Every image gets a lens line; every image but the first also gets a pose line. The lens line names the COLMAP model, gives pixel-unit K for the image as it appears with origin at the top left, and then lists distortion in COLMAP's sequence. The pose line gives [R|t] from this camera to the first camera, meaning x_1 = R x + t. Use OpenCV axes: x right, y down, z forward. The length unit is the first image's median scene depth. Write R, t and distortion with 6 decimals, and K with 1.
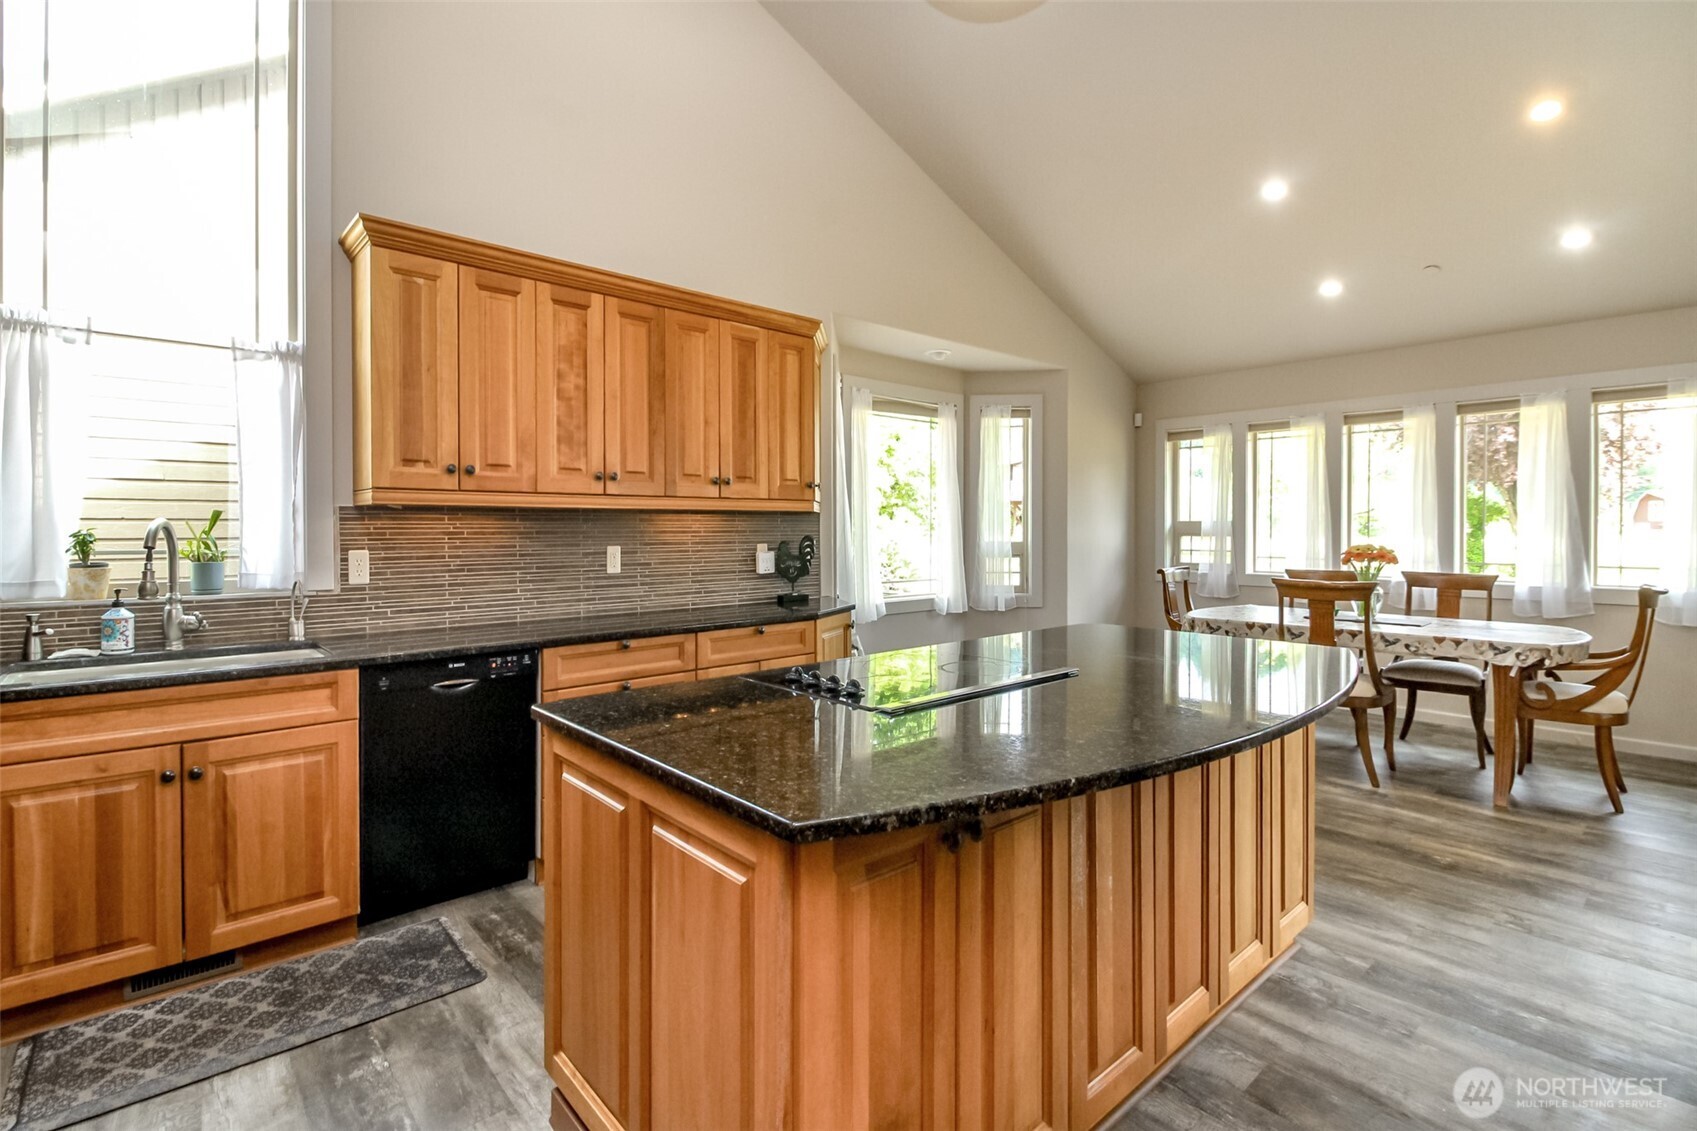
lens RADIAL K [[789.5, 0, 841.0], [0, 789.5, 539.4], [0, 0, 1]] dist [-0.008147, -0.001459]
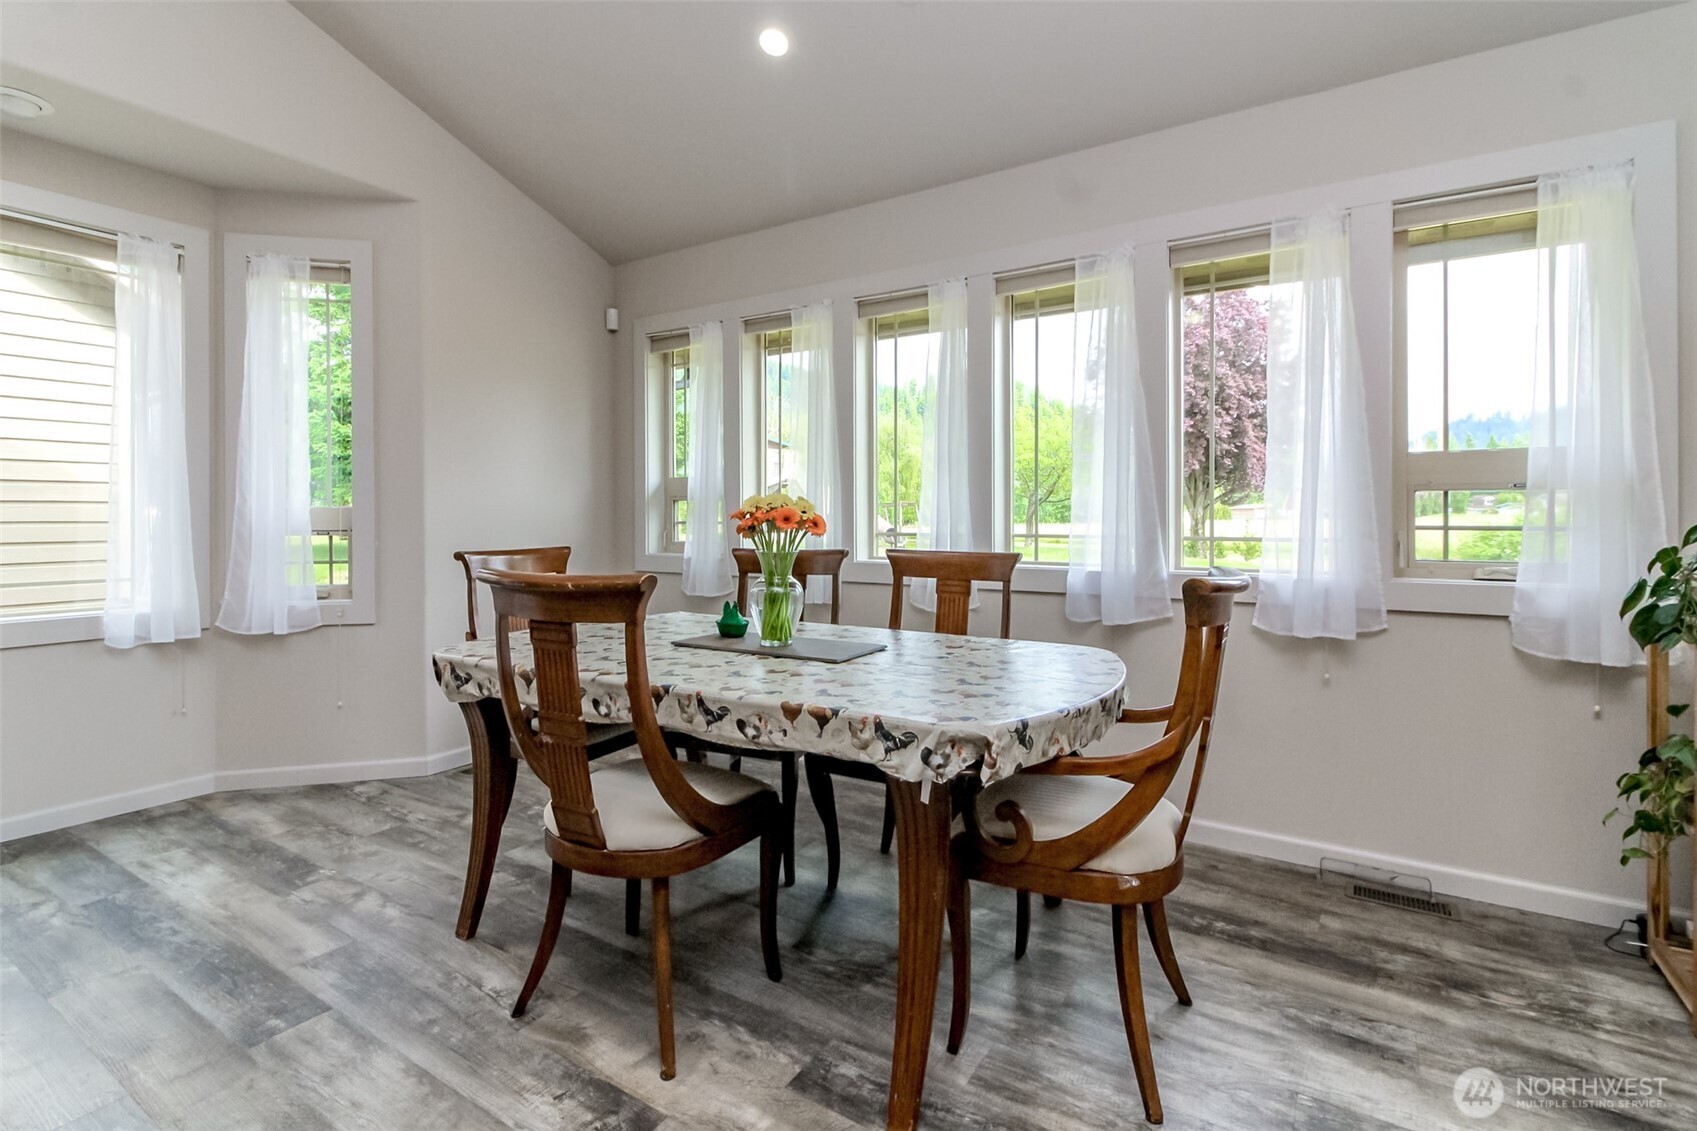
lens RADIAL K [[789.5, 0, 841.0], [0, 789.5, 539.4], [0, 0, 1]] dist [-0.008147, -0.001459]
pose [[0.961855, -0.009167, 0.273408, 0.555324], [0.005879, 0.999900, 0.012843, 0.027883], [-0.273498, -0.010745, 0.961813, 0.494274]]
